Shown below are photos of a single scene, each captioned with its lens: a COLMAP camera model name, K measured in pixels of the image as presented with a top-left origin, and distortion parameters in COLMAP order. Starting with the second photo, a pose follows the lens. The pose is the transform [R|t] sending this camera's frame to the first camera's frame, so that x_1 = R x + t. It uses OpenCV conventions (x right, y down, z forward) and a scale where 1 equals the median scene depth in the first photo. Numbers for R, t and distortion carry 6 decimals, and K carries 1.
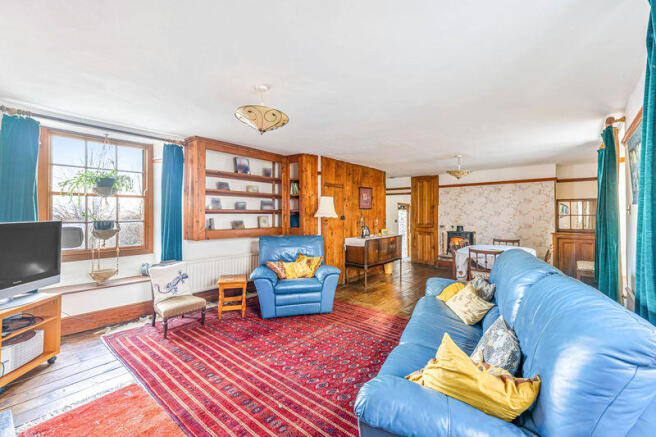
lens RADIAL K [[301.2, 0, 327.1], [0, 301.2, 212.5], [0, 0, 1]] dist [-0.000478, 0.000054]
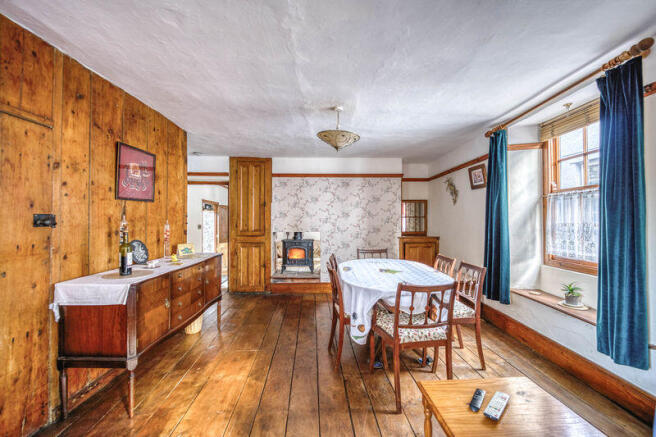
lens RADIAL K [[262.6, 0, 326.1], [0, 262.6, 216.6], [0, 0, 1]] dist [0.003162, -0.001716]
pose [[0.755278, 0.005093, 0.655385, 0.081233], [-0.001111, 0.999978, -0.006490, 0.012407], [-0.655404, 0.004173, 0.755267, 0.512216]]
